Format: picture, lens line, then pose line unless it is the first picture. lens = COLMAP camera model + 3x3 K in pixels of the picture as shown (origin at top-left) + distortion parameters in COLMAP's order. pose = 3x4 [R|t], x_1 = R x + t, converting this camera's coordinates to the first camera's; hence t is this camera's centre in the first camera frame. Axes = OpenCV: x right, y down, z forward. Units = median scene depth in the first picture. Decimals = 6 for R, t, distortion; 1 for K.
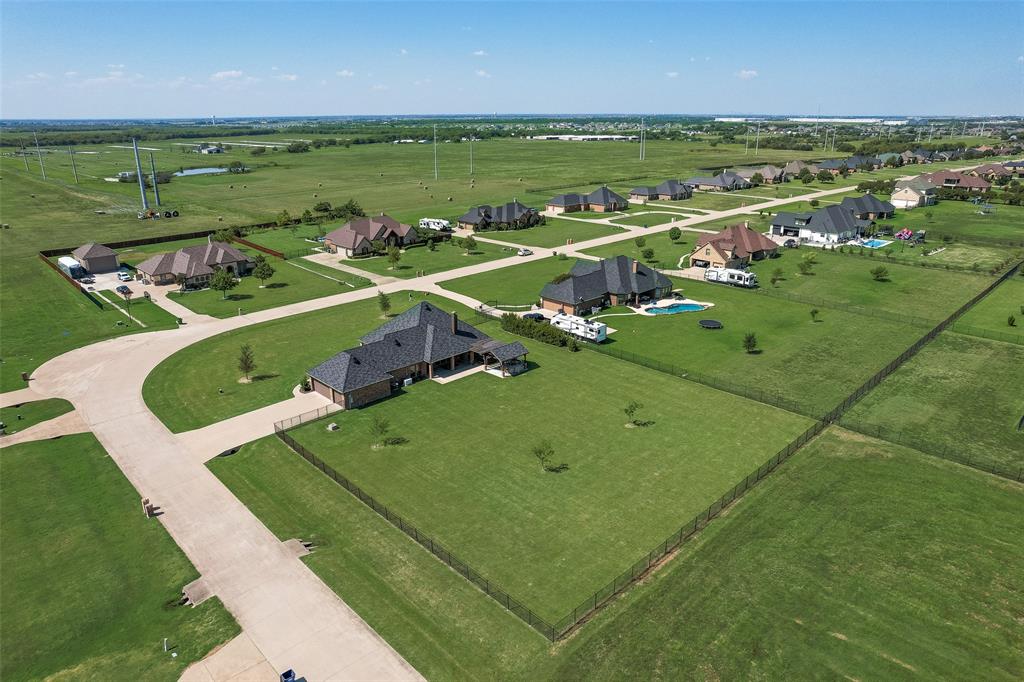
lens RADIAL K [[662.2, 0, 510.2], [0, 662.2, 340.8], [0, 0, 1]] dist [-0.066940, 0.058065]
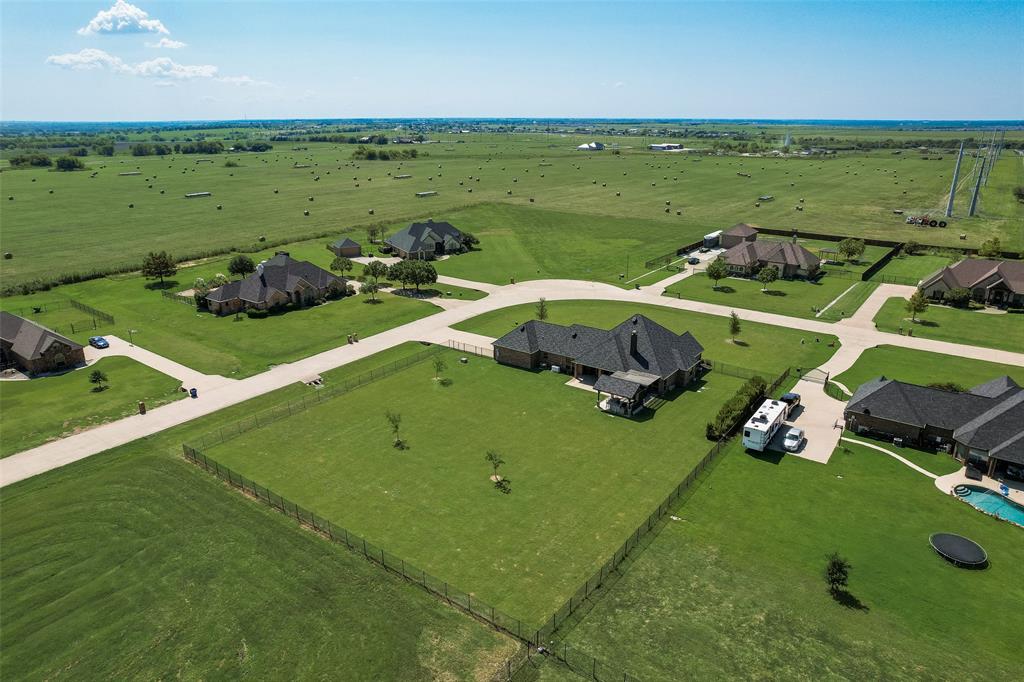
lens RADIAL K [[668.7, 0, 514.4], [0, 668.7, 330.3], [0, 0, 1]] dist [-0.074588, 0.065791]
pose [[0.169221, 0.306509, -0.936705, 0.847420], [-0.323687, 0.914977, 0.240923, -0.239575], [0.930909, 0.262431, 0.254046, 0.674089]]
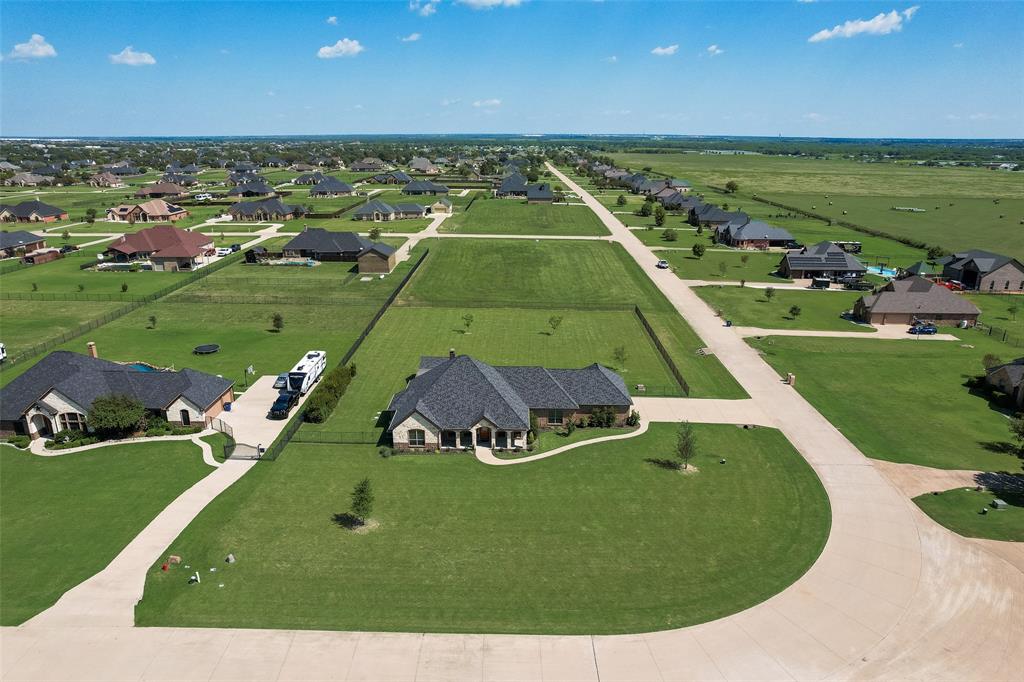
lens RADIAL K [[668.7, 0, 514.4], [0, 668.7, 330.3], [0, 0, 1]] dist [-0.074588, 0.065791]
pose [[-0.712825, -0.196559, 0.673235, -0.783616], [0.230826, 0.840694, 0.489850, -0.510036], [-0.662269, 0.504578, -0.553897, 1.561696]]
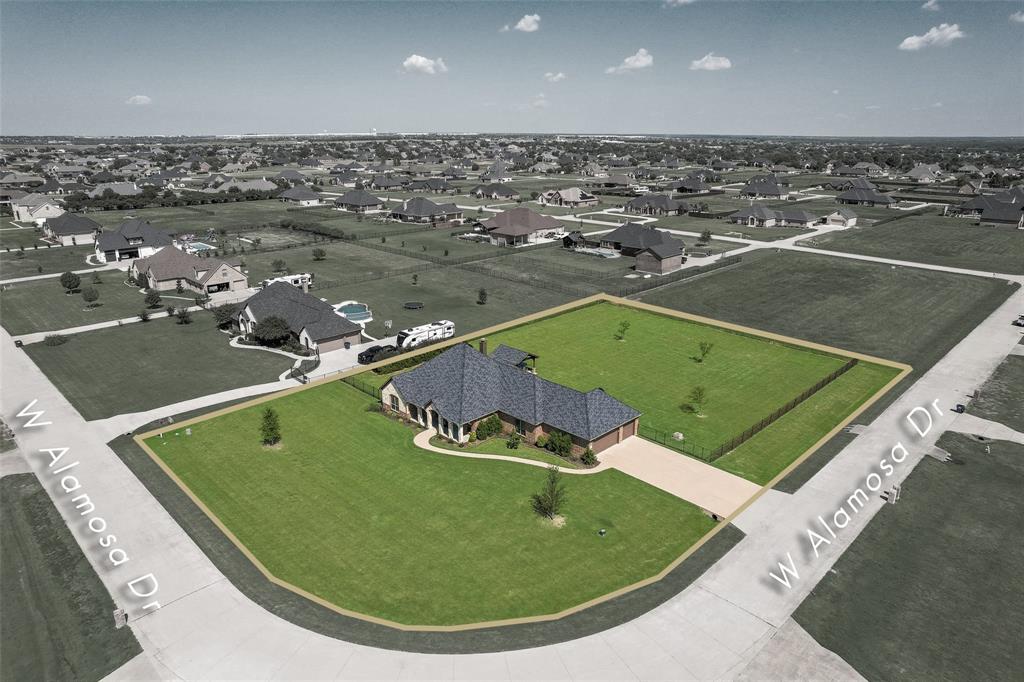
lens RADIAL K [[662.2, 0, 510.2], [0, 662.2, 340.8], [0, 0, 1]] dist [-0.066940, 0.058065]
pose [[-0.021194, -0.298006, 0.954329, -1.018763], [0.326089, 0.900282, 0.288371, -0.311294], [-0.945102, 0.317308, 0.078096, 1.001884]]
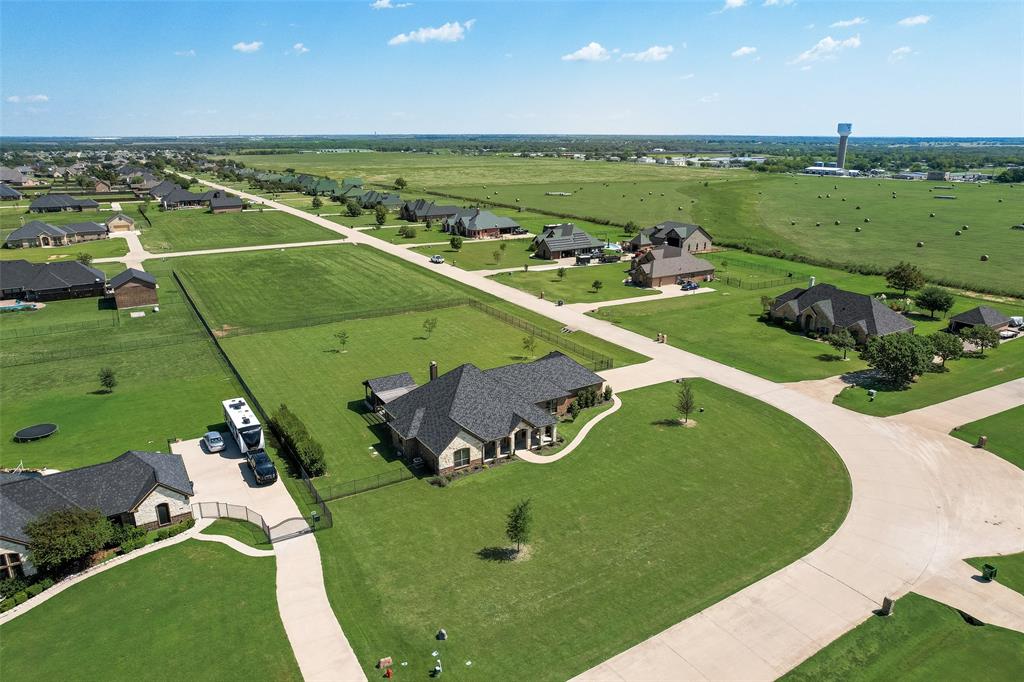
lens RADIAL K [[668.7, 0, 514.4], [0, 668.7, 330.3], [0, 0, 1]] dist [-0.074588, 0.065791]
pose [[-0.979076, -0.052776, 0.196534, -0.371287], [0.071740, 0.814262, 0.576048, -0.582630], [-0.190432, 0.578094, -0.793438, 1.767579]]
